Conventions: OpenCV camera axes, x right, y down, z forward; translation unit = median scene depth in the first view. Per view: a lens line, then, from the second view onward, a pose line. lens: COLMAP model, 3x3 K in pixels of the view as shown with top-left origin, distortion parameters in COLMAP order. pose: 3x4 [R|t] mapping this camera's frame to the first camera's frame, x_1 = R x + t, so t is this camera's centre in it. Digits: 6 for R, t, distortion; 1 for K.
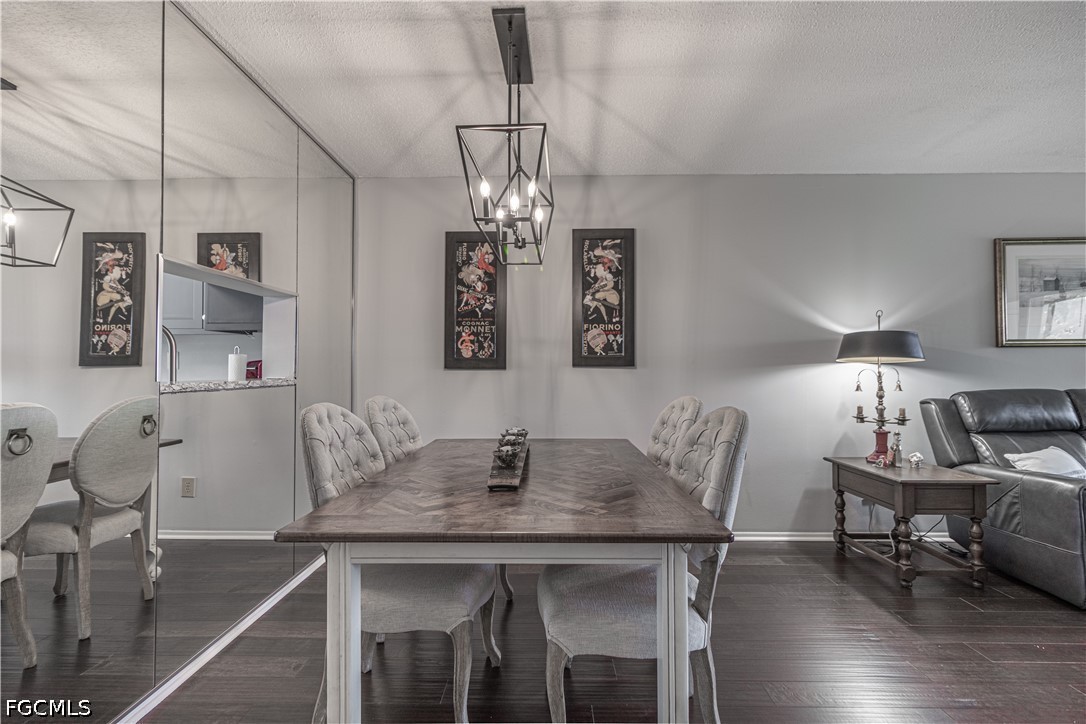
lens RADIAL K [[492.8, 0, 538.8], [0, 492.8, 362.2], [0, 0, 1]] dist [0.003712, -0.000633]
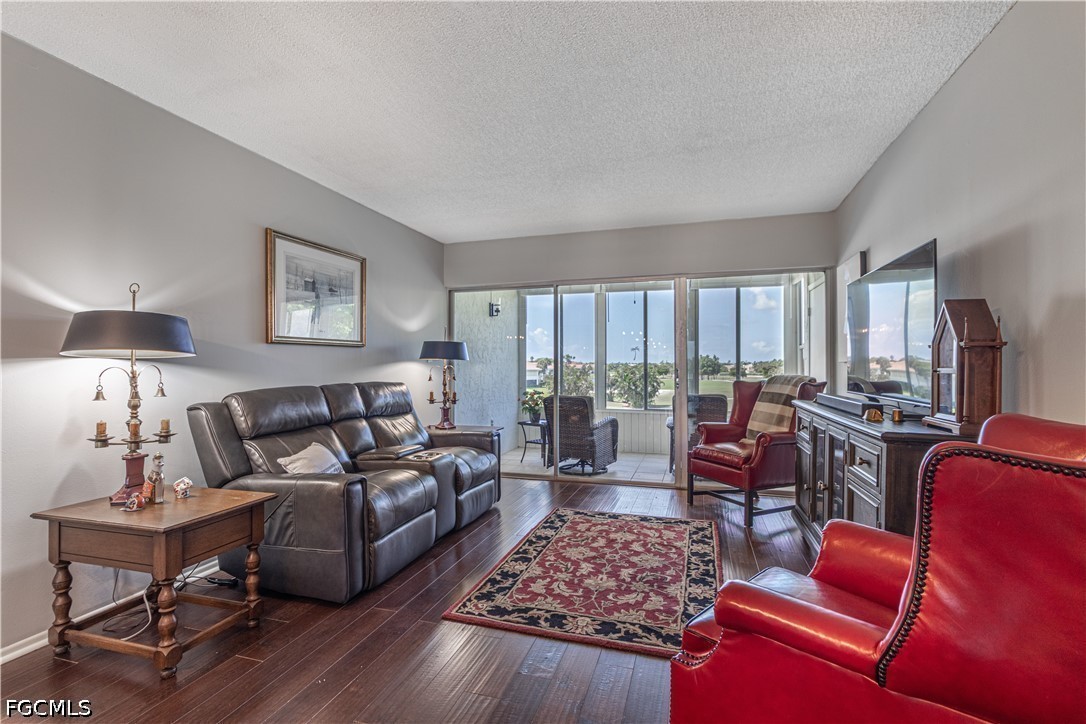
lens RADIAL K [[492.8, 0, 541.9], [0, 492.8, 358.5], [0, 0, 1]] dist [0.003712, -0.000633]
pose [[0.271202, 0.011164, 0.962458, 0.175629], [-0.010017, 0.999911, -0.008775, 0.001969], [-0.962470, -0.007261, 0.271289, 0.256594]]
